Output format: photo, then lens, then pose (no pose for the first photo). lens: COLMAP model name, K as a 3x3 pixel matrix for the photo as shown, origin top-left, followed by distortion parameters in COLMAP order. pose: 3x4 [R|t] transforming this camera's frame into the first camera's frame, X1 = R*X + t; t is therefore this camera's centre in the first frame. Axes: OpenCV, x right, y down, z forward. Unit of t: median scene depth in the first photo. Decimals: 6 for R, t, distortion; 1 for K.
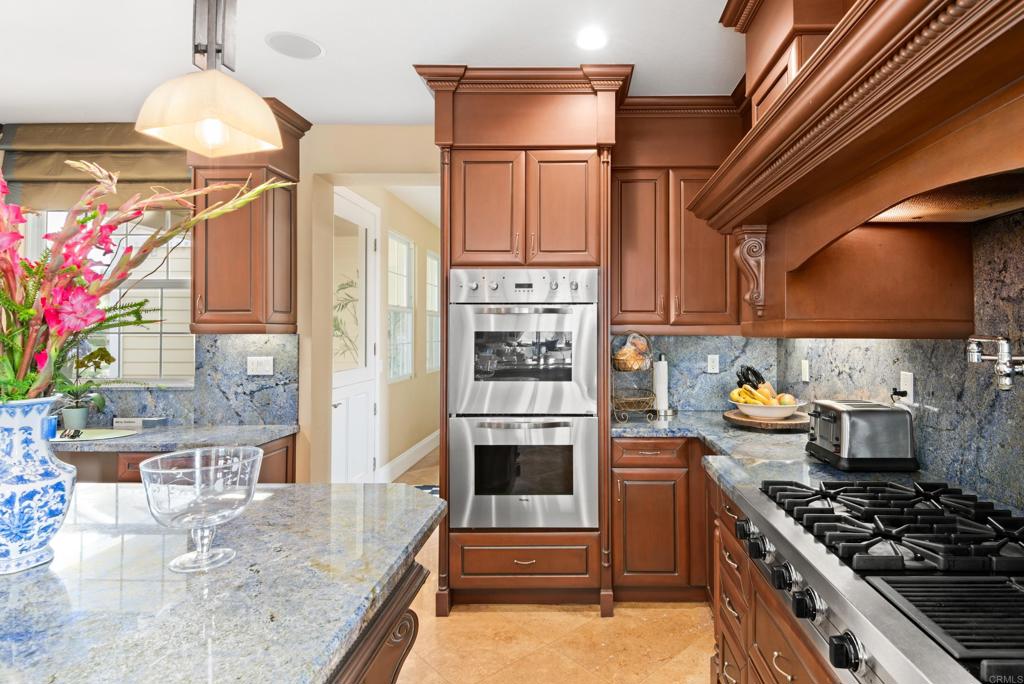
lens RADIAL K [[583.8, 0, 514.2], [0, 583.8, 331.2], [0, 0, 1]] dist [0.006000, 0.000269]
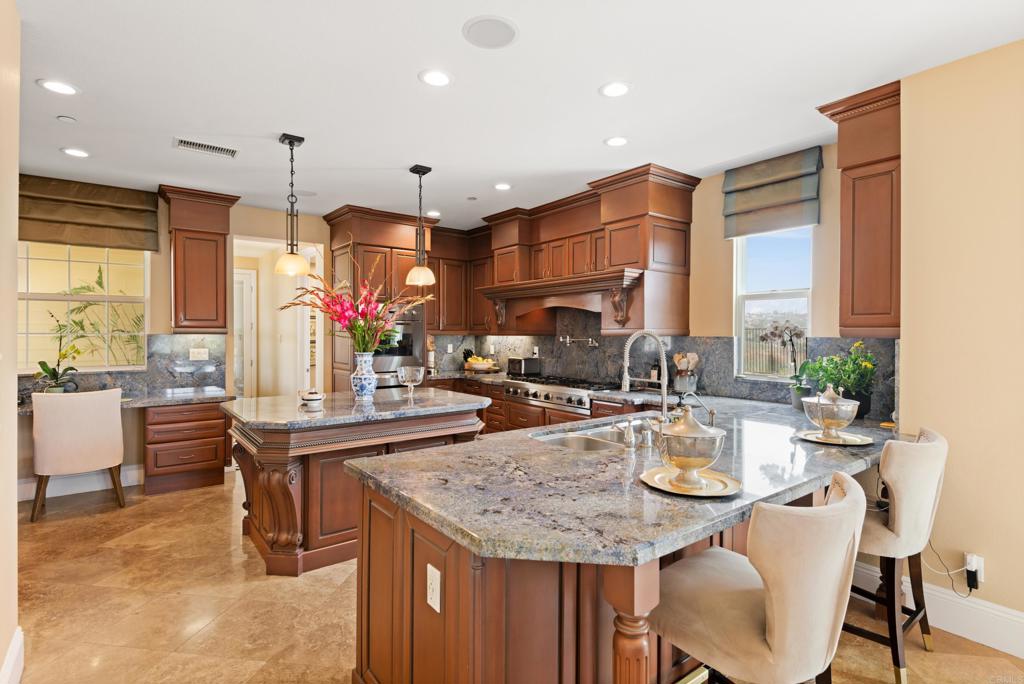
lens RADIAL K [[523.1, 0, 511.0], [0, 523.1, 340.4], [0, 0, 1]] dist [0.005656, 0.000000]
pose [[0.785546, -0.006743, 0.618766, -0.736440], [-0.003432, 0.999878, 0.015252, -0.003416], [-0.618793, -0.014104, 0.785427, -0.701433]]
